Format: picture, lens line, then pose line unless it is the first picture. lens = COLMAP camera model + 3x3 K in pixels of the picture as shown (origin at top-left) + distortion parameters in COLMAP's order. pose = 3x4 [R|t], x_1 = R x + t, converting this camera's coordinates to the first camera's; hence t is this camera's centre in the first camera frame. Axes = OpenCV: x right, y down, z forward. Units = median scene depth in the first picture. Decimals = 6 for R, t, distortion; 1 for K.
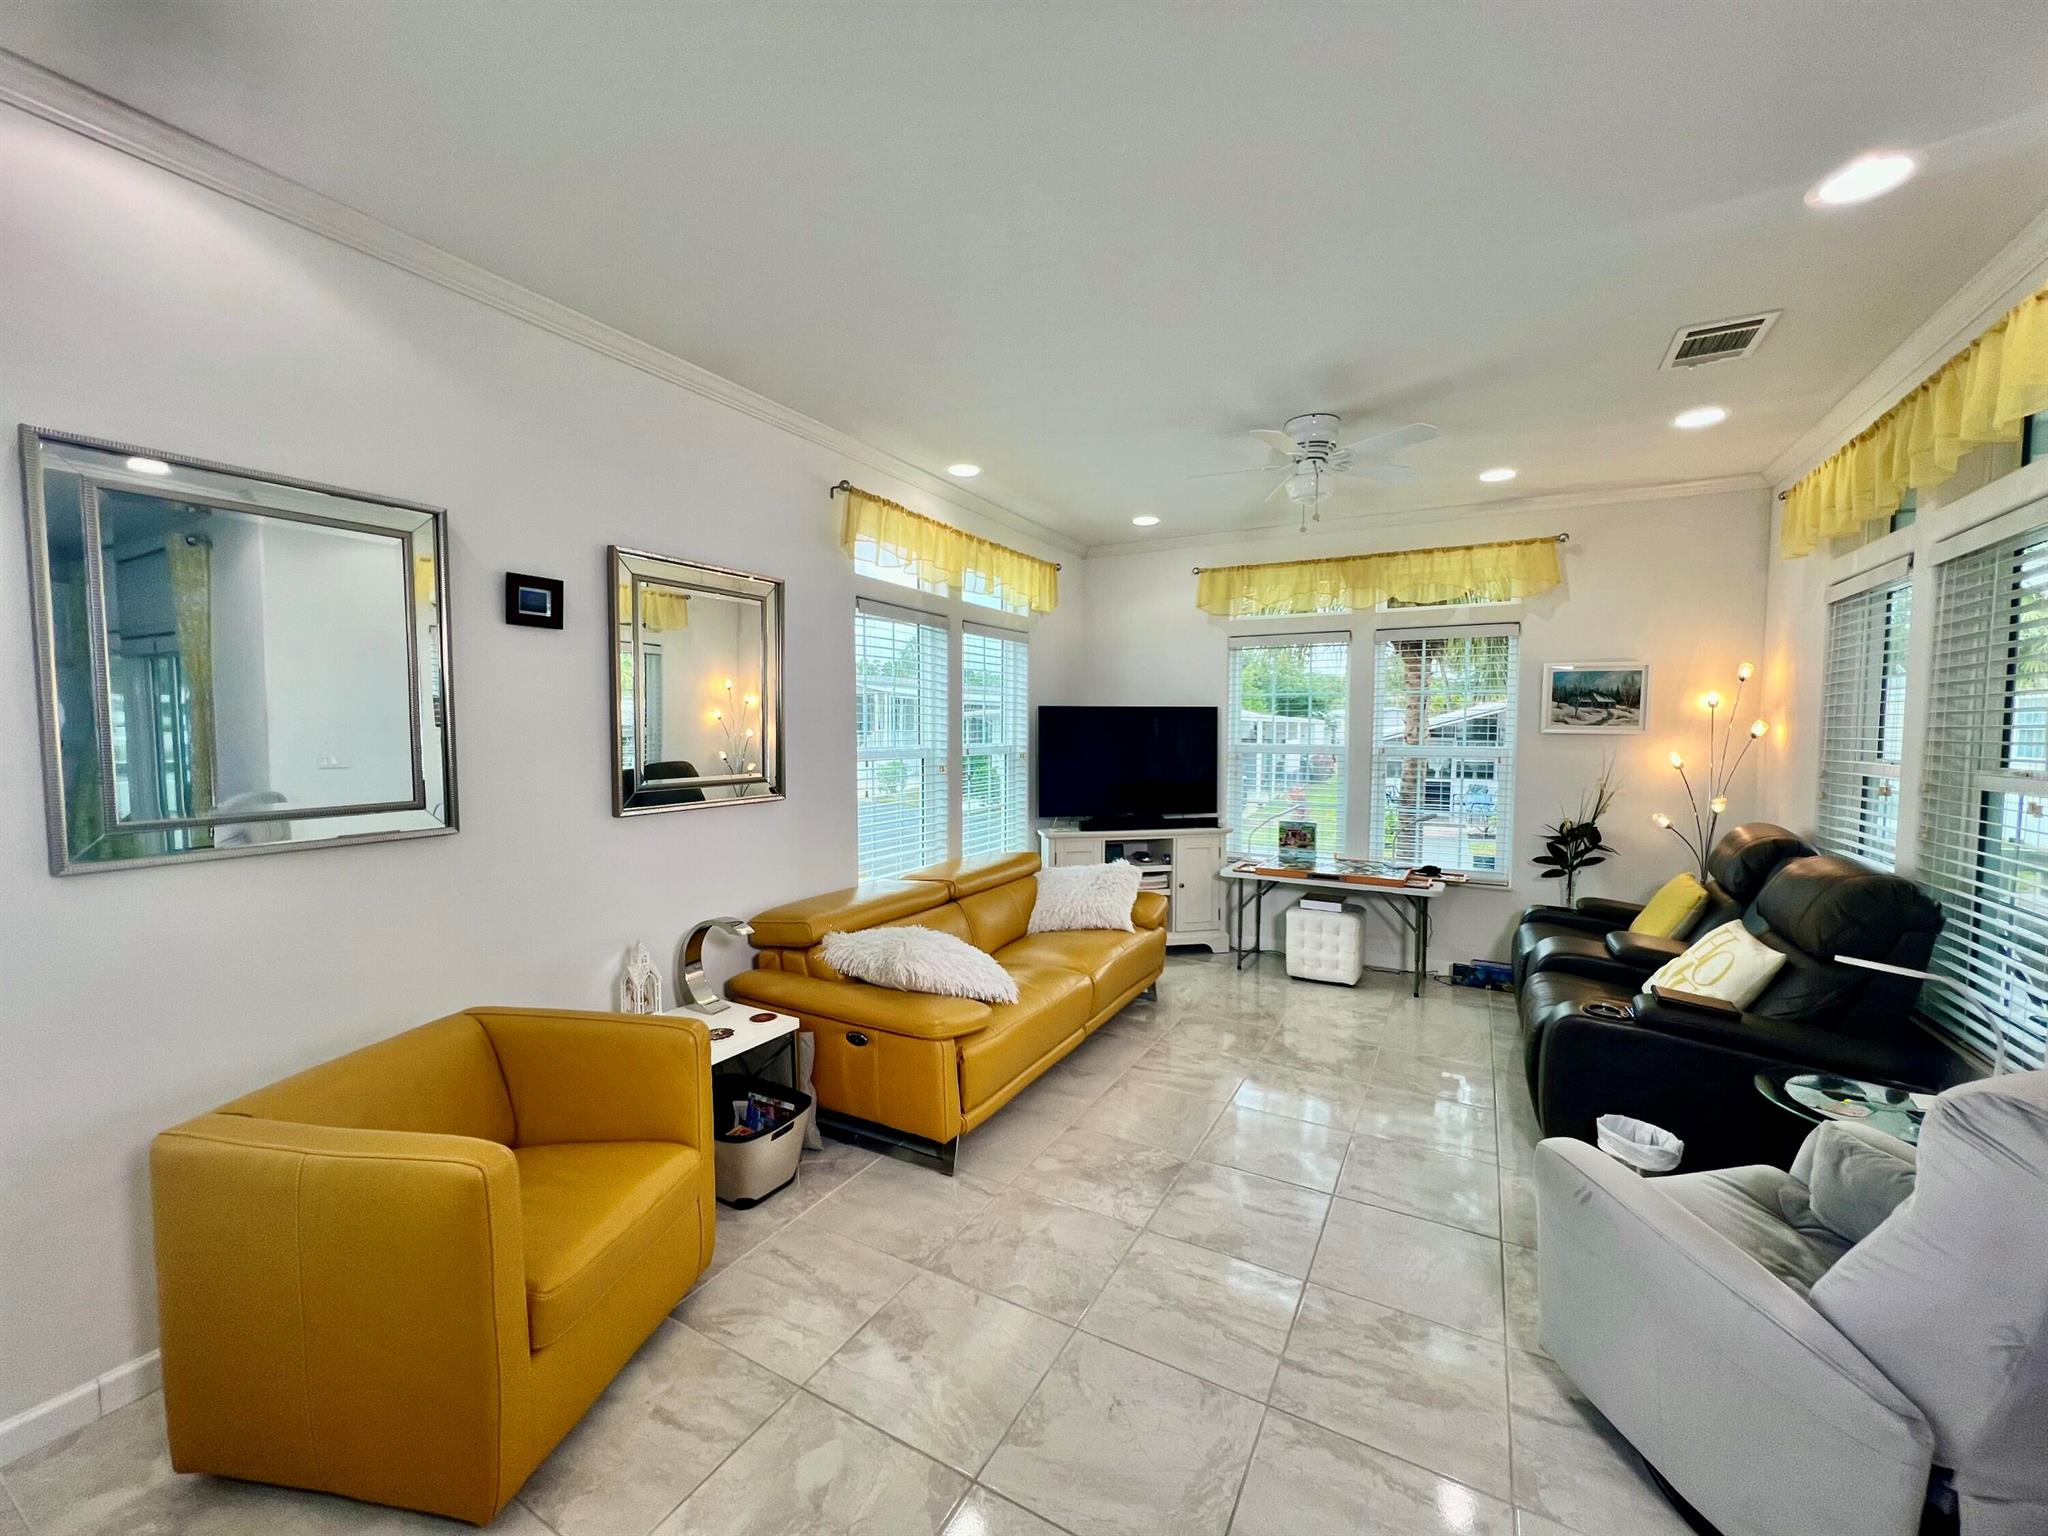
lens RADIAL K [[815.8, 0, 1026.0], [0, 815.8, 769.5], [0, 0, 1]] dist [-0.000448, 0.000369]
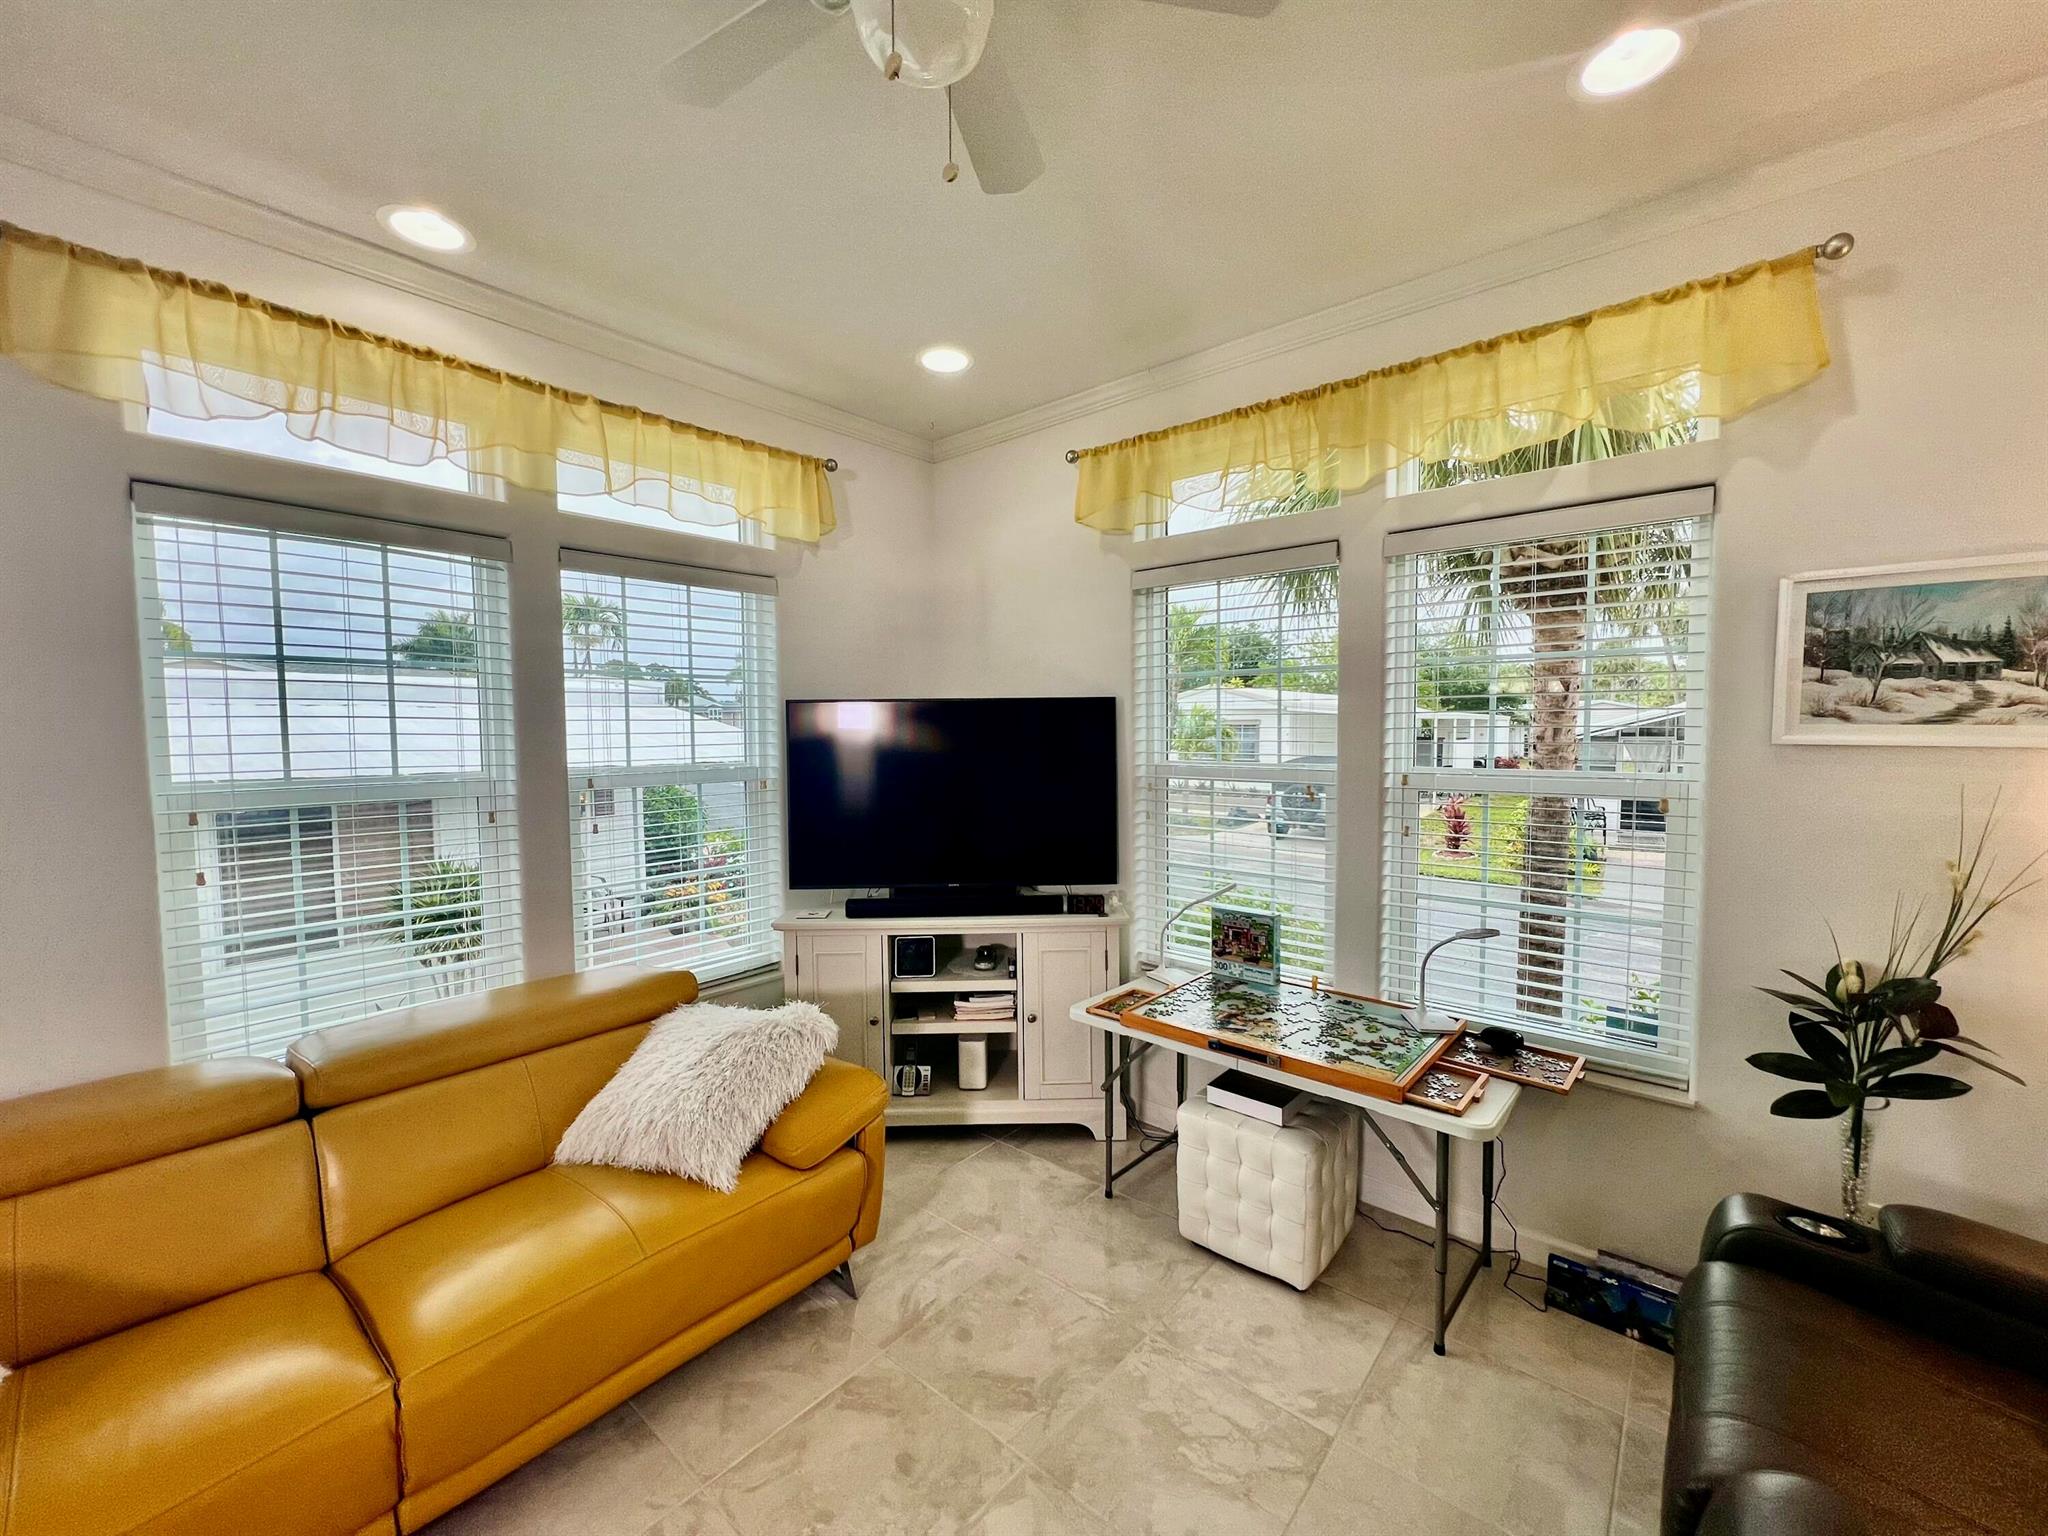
lens RADIAL K [[815.8, 0, 1024.9], [0, 815.8, 769.7], [0, 0, 1]] dist [-0.000448, 0.000369]
pose [[0.979930, -0.000047, -0.199340, 0.338007], [-0.000050, 1.000000, -0.000482, -0.031033], [0.199340, 0.000482, 0.979930, 0.513146]]
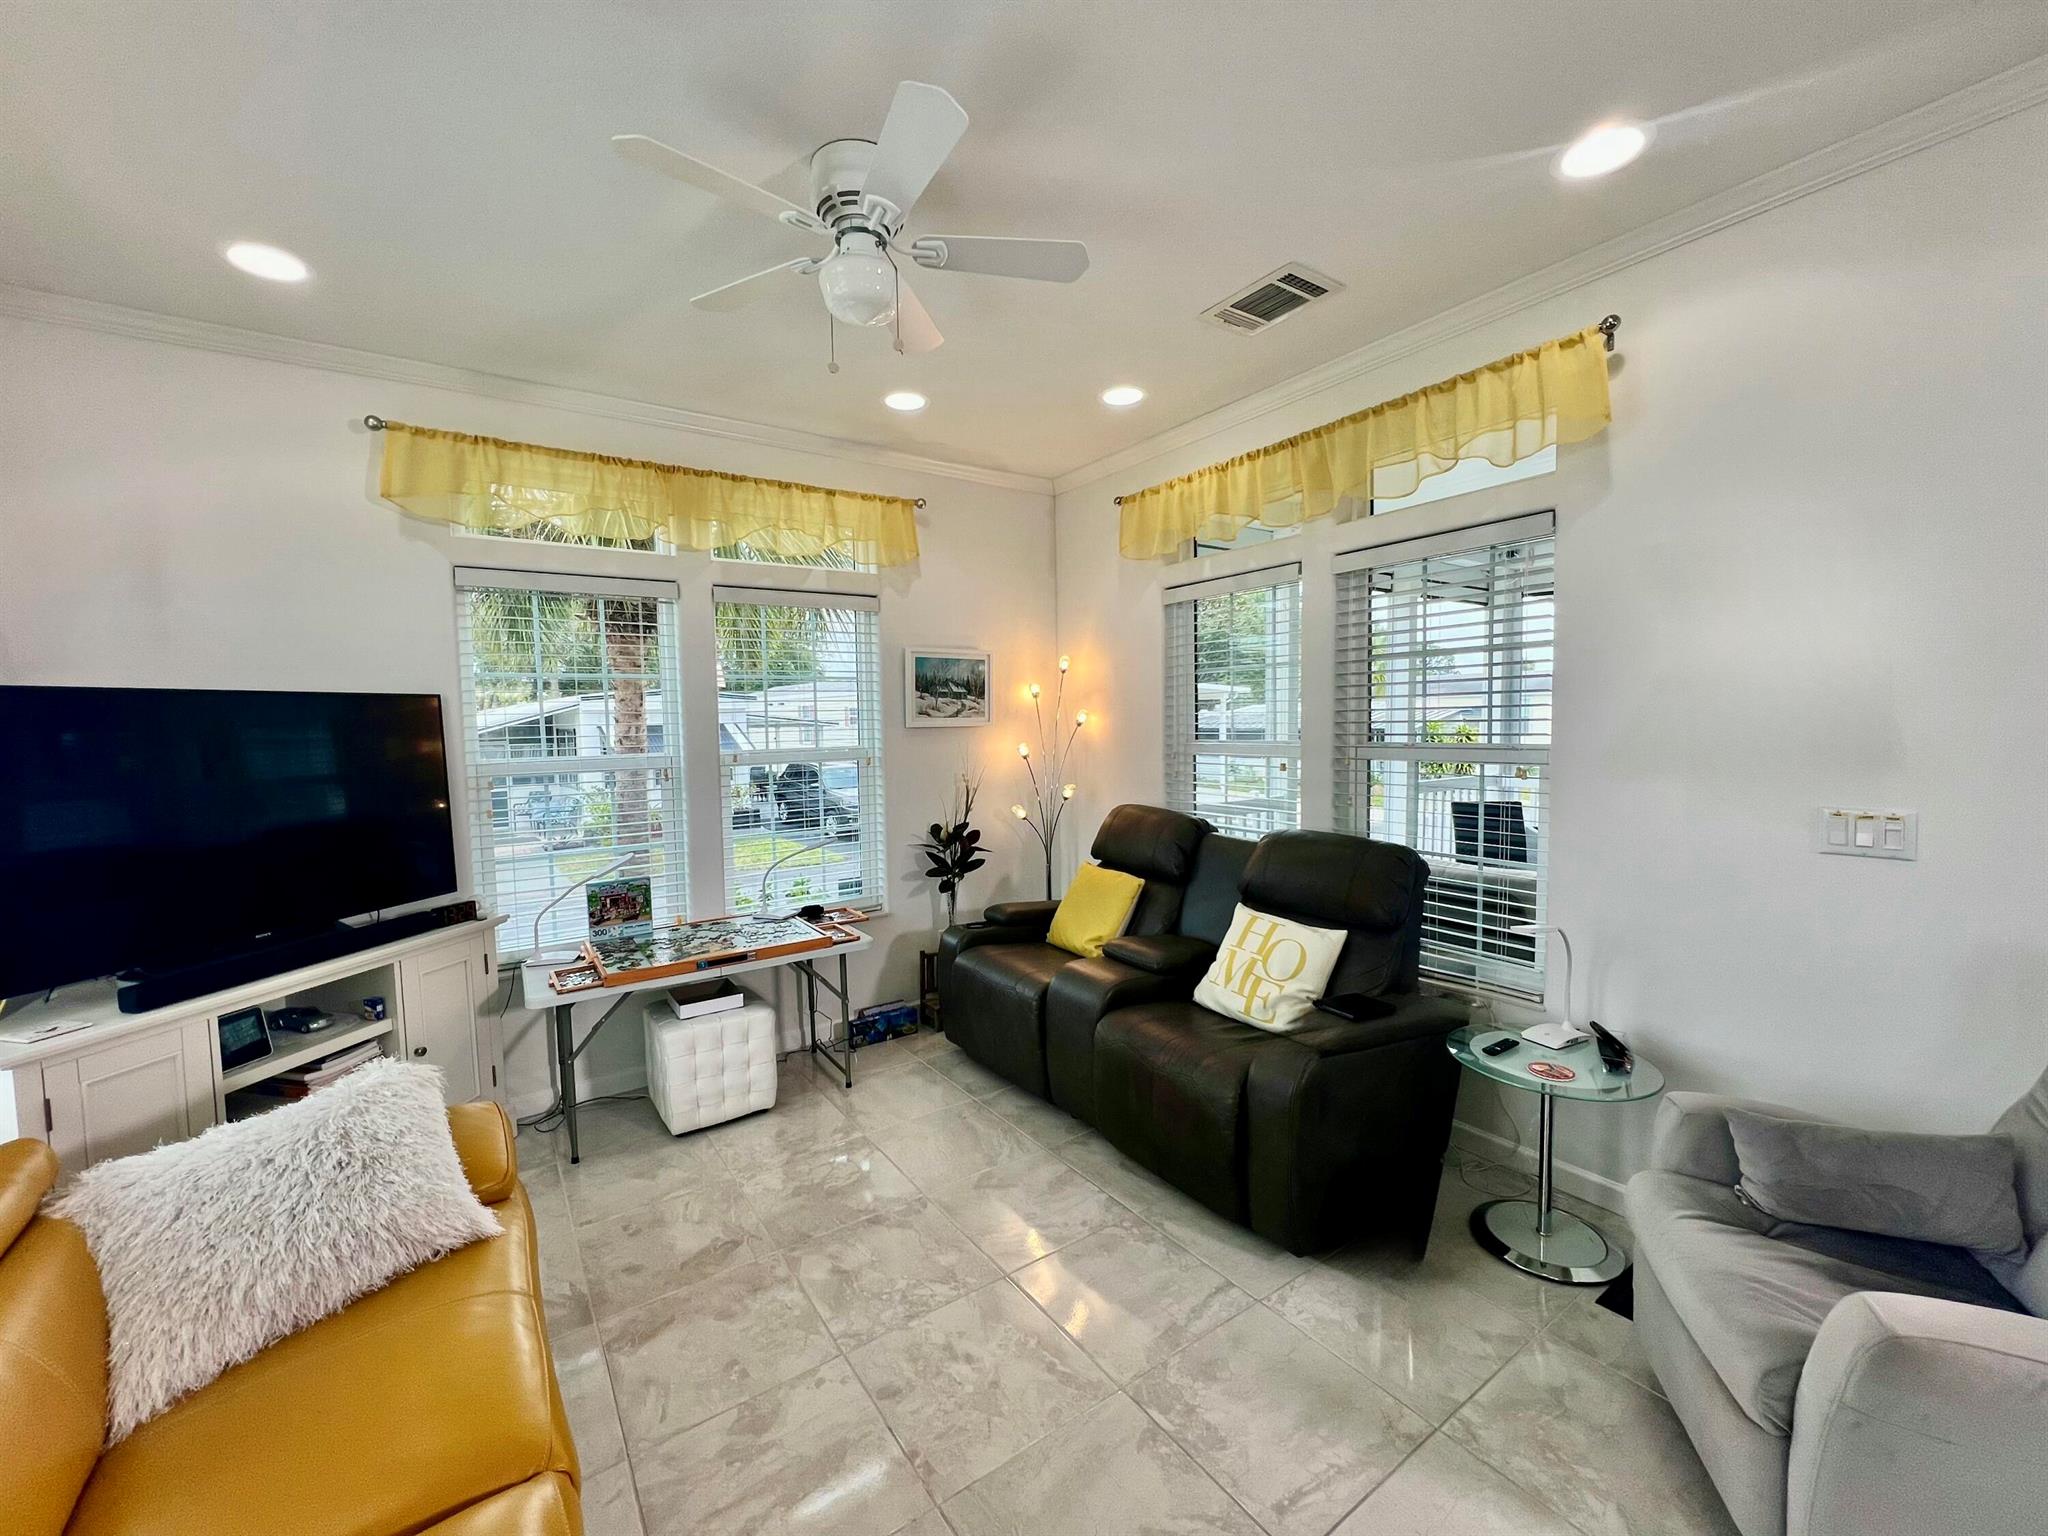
lens RADIAL K [[815.8, 0, 1024.4], [0, 815.8, 769.7], [0, 0, 1]] dist [-0.000448, 0.000369]
pose [[0.445218, -0.070722, 0.892625, -0.088882], [0.071234, 0.996514, 0.043424, -0.028374], [-0.892584, 0.044252, 0.448704, 0.497628]]
